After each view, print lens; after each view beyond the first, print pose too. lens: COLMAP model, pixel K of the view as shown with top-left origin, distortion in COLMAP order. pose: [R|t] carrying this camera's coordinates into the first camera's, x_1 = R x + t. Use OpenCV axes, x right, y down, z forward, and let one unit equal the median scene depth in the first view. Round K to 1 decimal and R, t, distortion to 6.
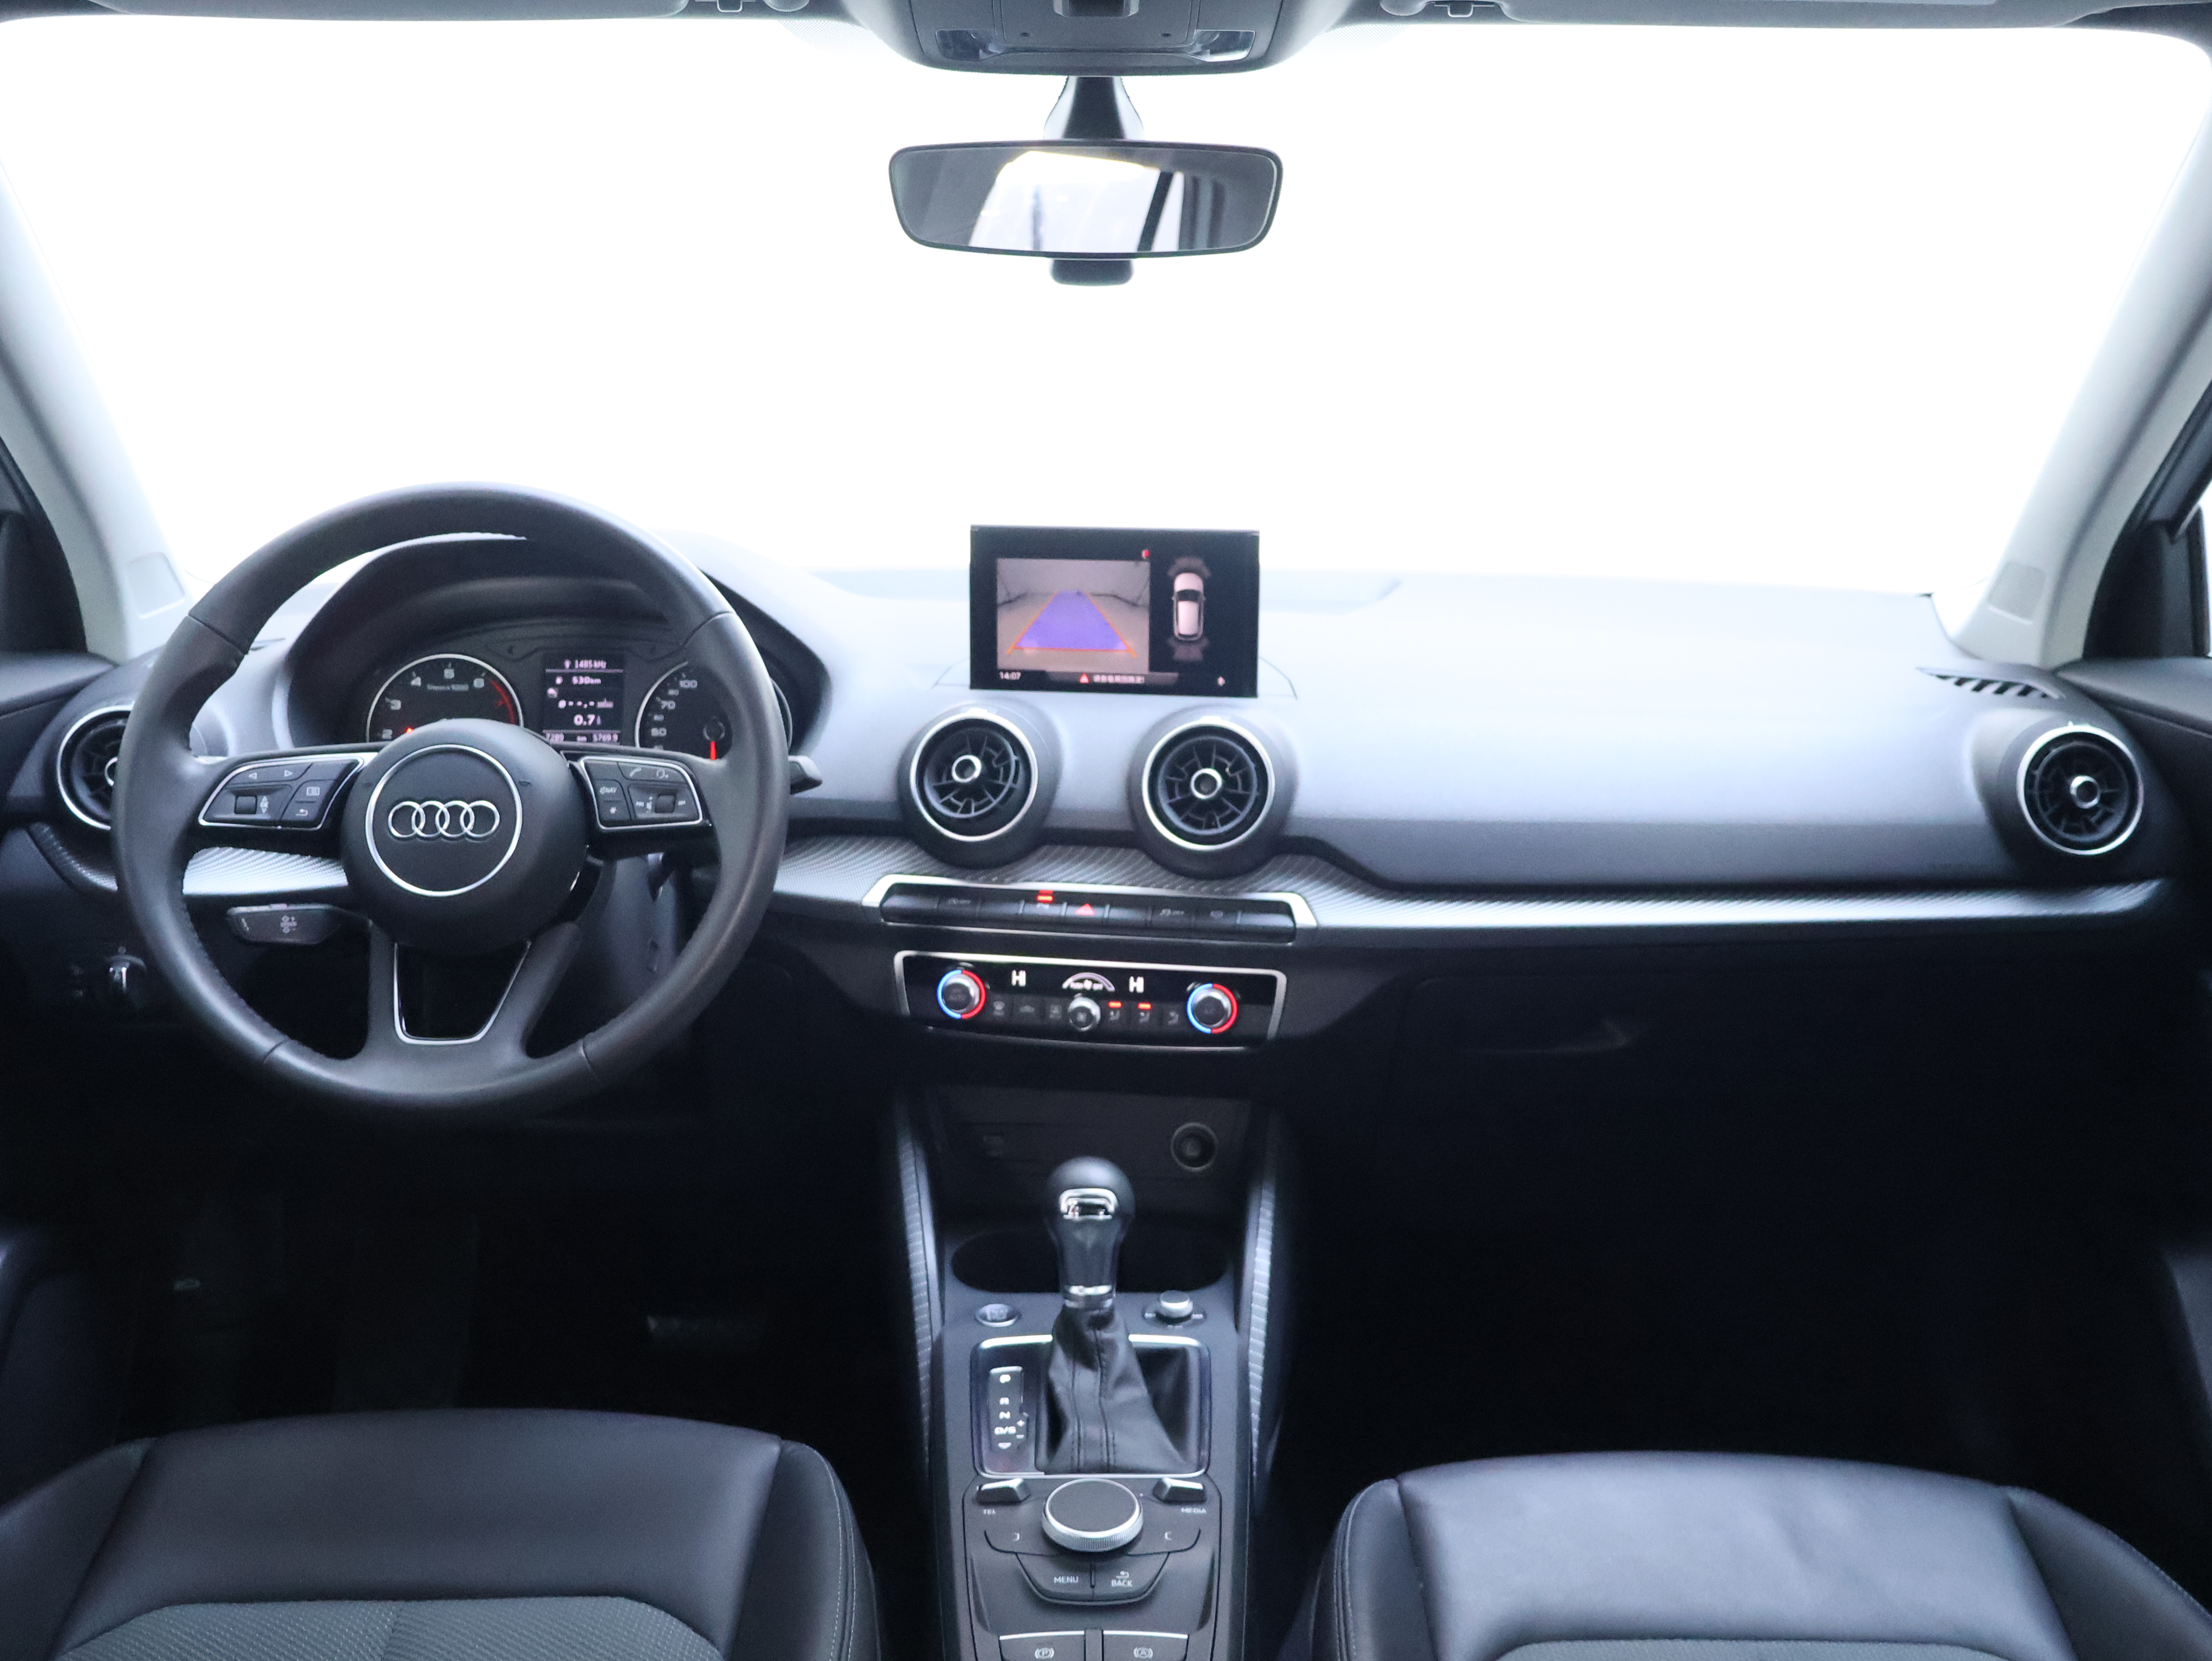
lens RADIAL K [[2069.0, 0, 1098.9], [0, 2069.0, 834.0], [0, 0, 1]] dist [-0.006402, 0.000000]
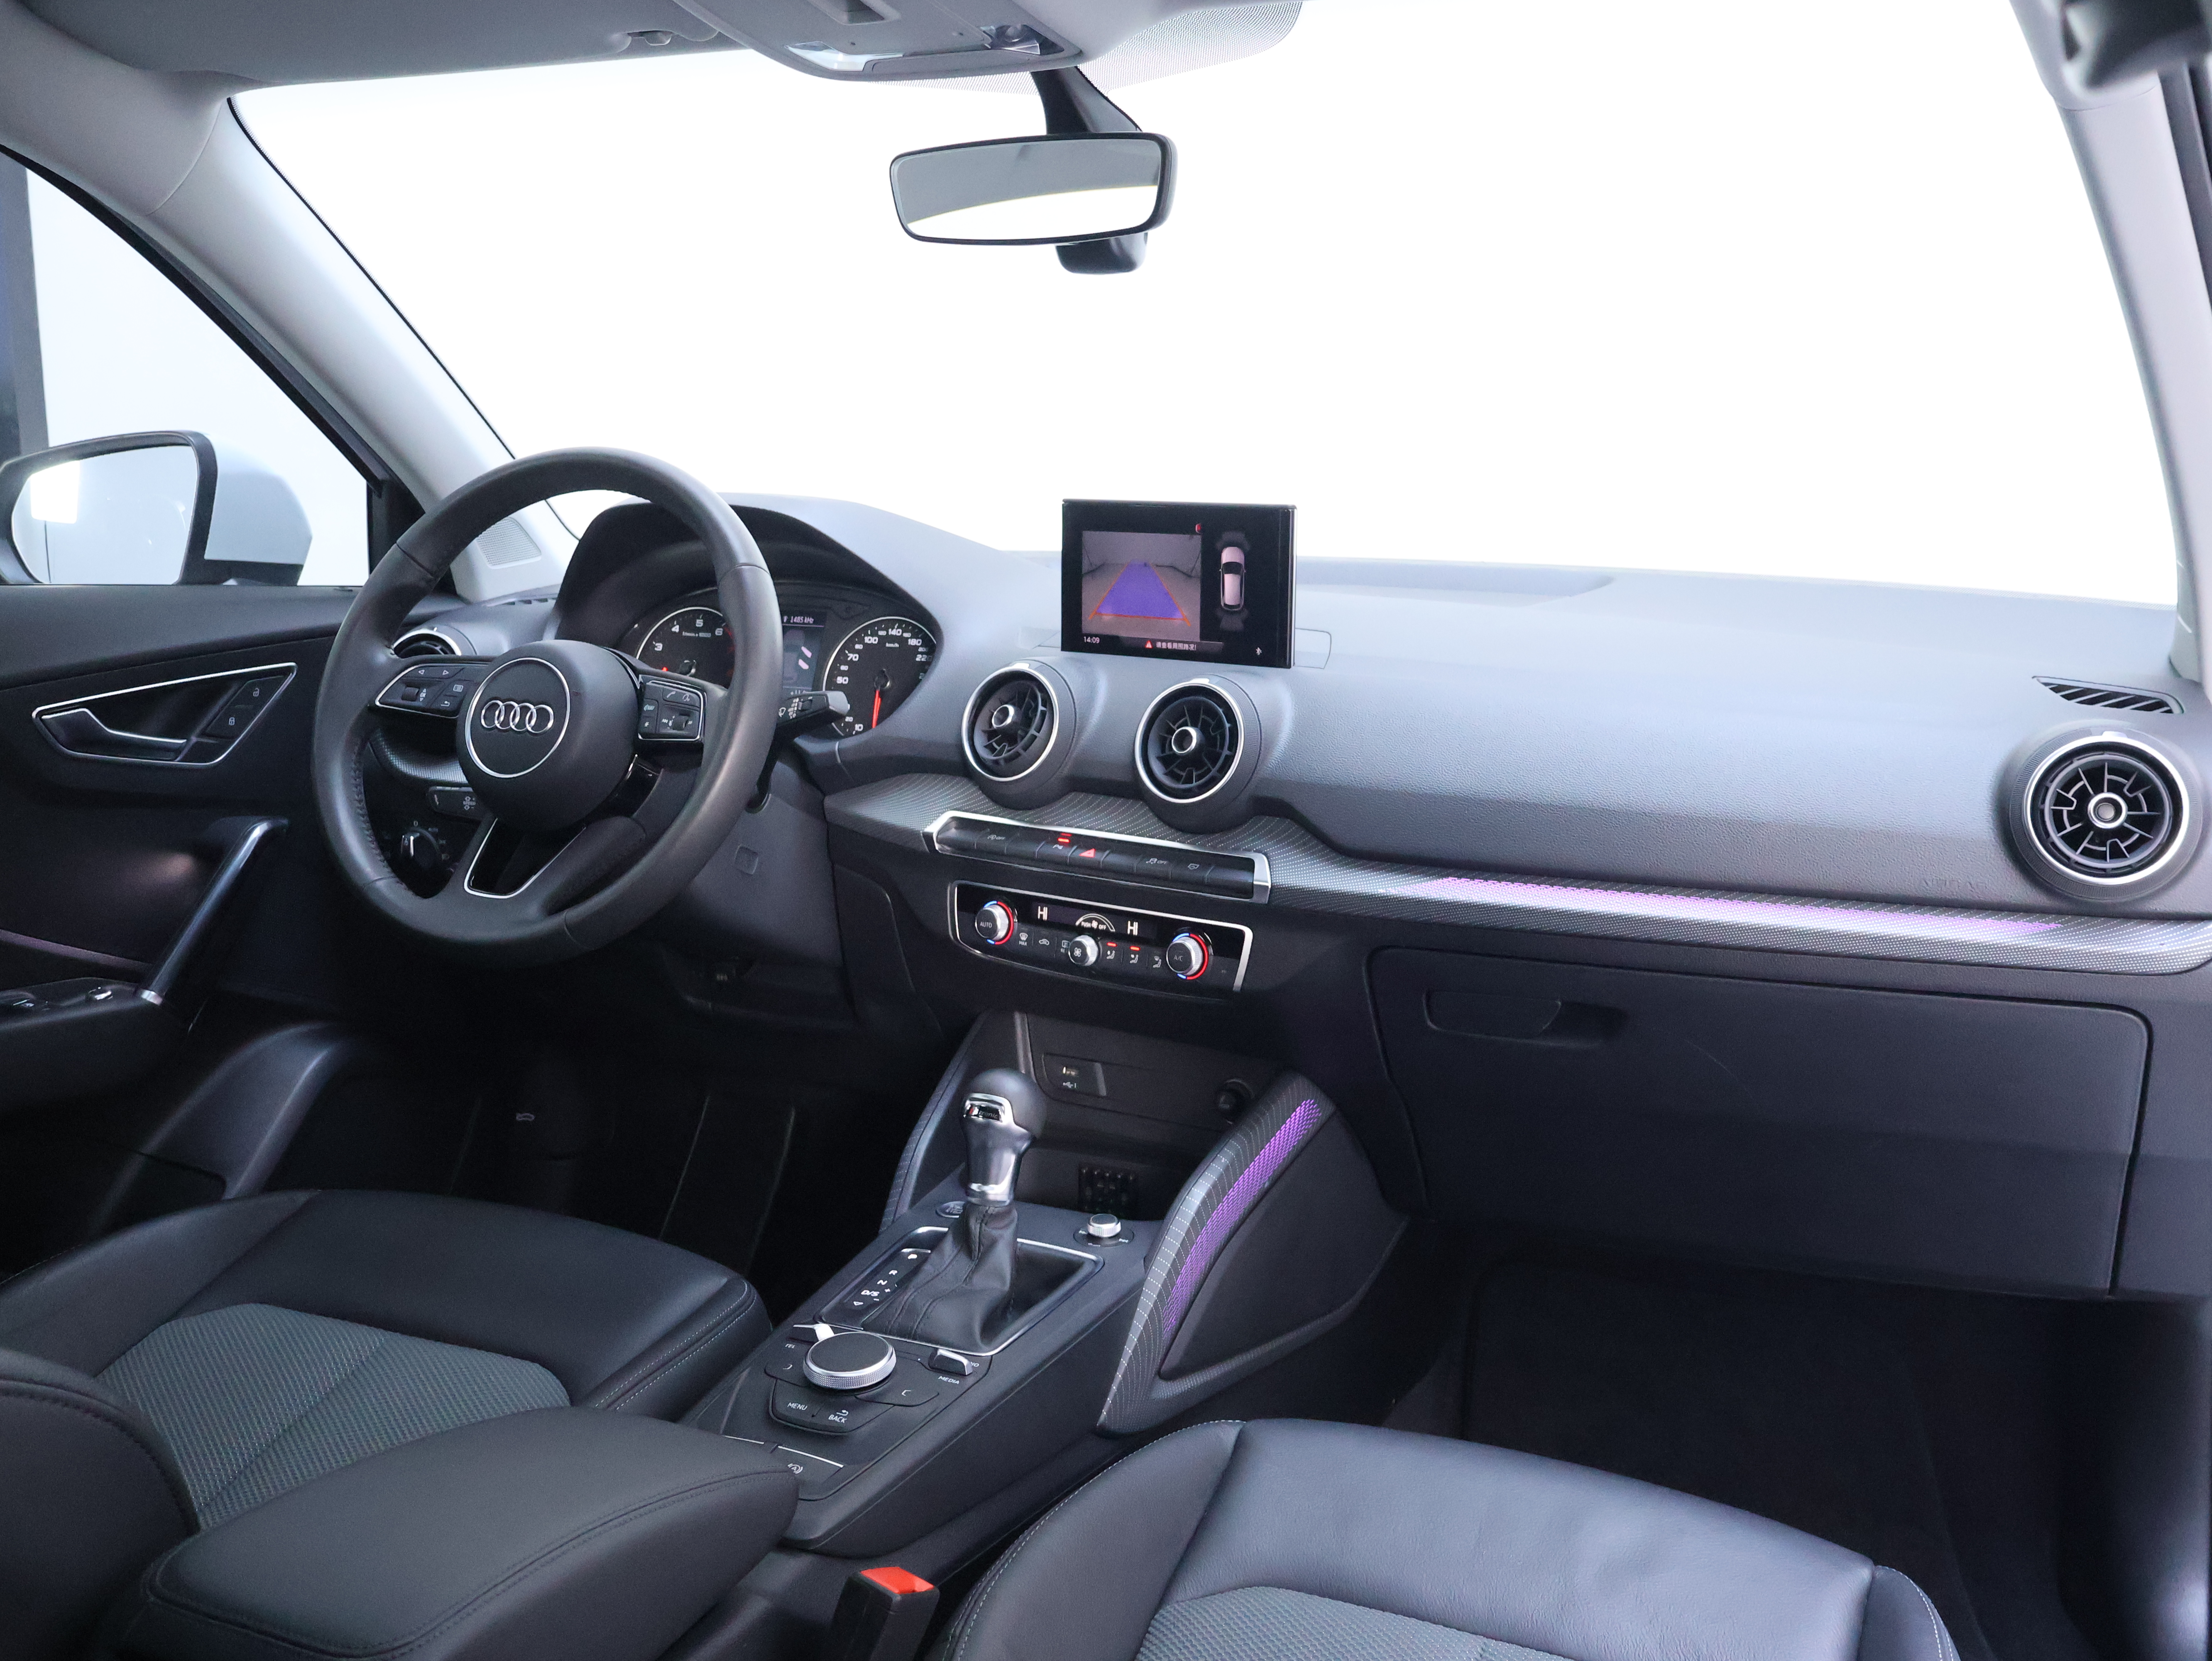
lens RADIAL K [[2069.0, 0, 1104.9], [0, 2069.0, 828.9], [0, 0, 1]] dist [-0.006402, 0.000000]
pose [[0.903252, 0.079612, -0.421661, 0.454433], [-0.092674, 0.995641, -0.010539, 0.034915], [0.418983, 0.048596, 0.906693, 0.028427]]
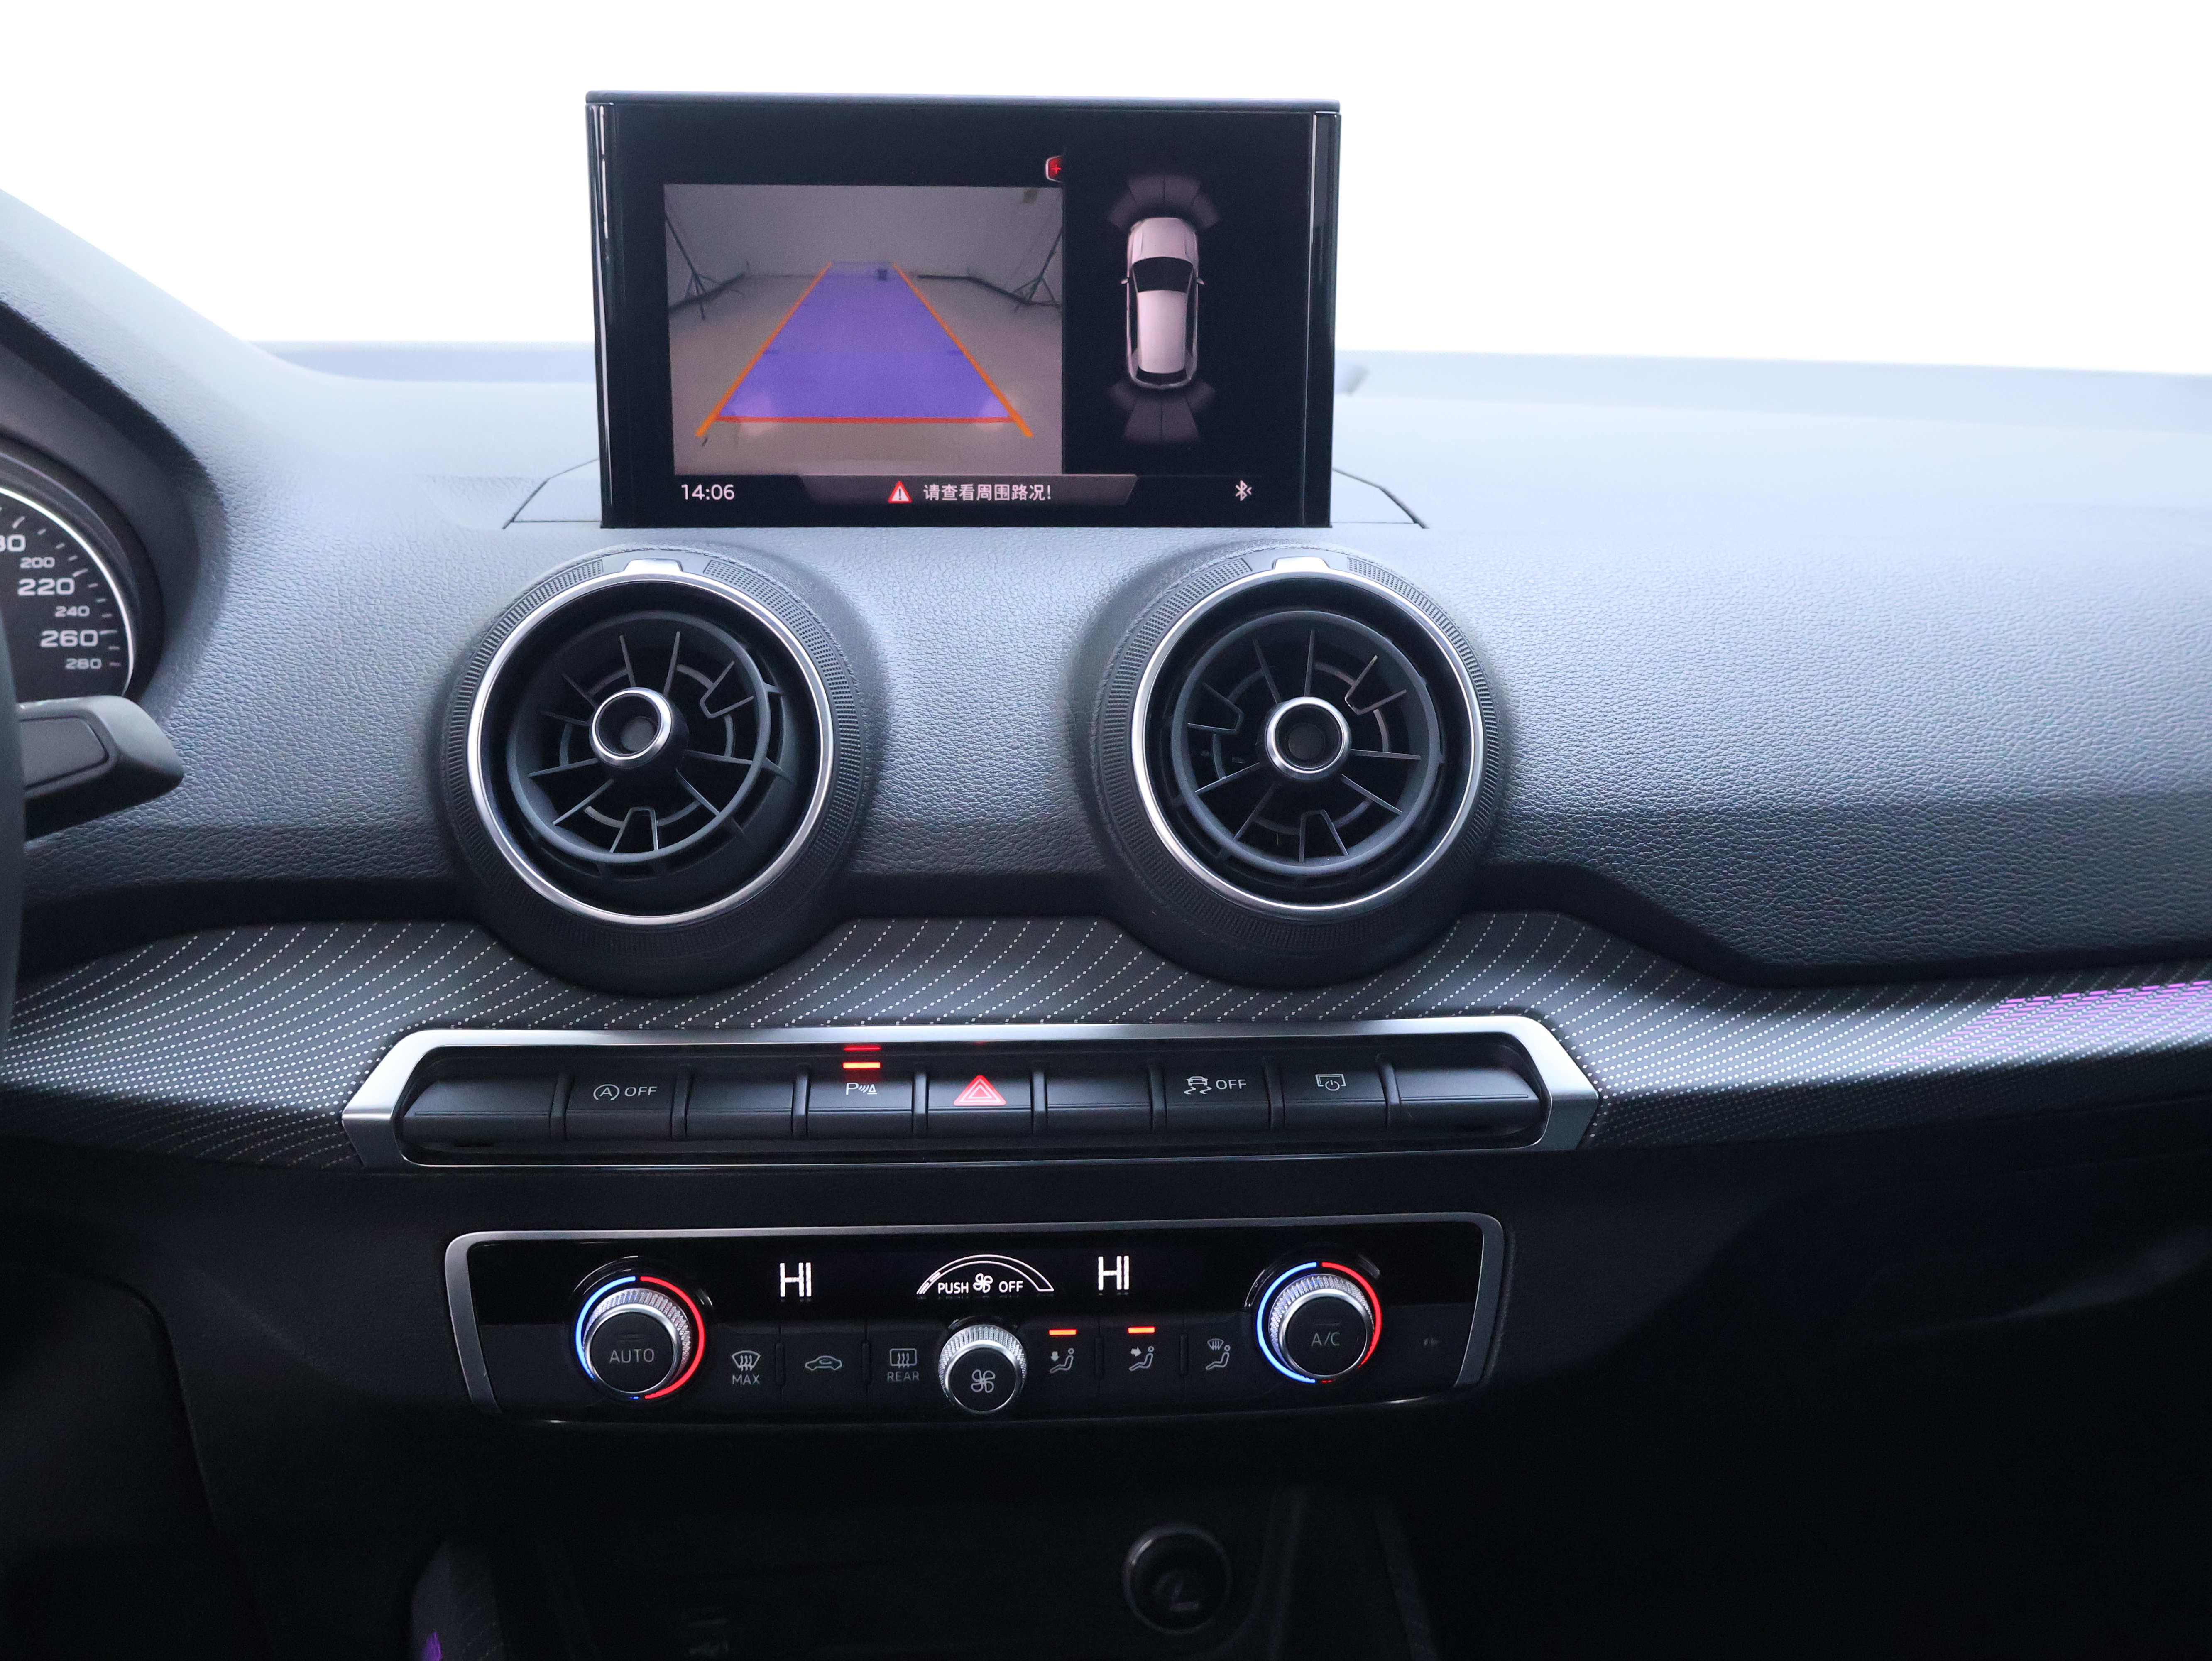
lens RADIAL K [[2069.0, 0, 1098.9], [0, 2069.0, 826.0], [0, 0, 1]] dist [-0.006402, 0.000000]
pose [[0.971365, -0.051073, 0.232037, -0.069474], [0.050371, 0.998690, 0.008953, -0.013238], [-0.232191, 0.002991, 0.972666, 0.636460]]
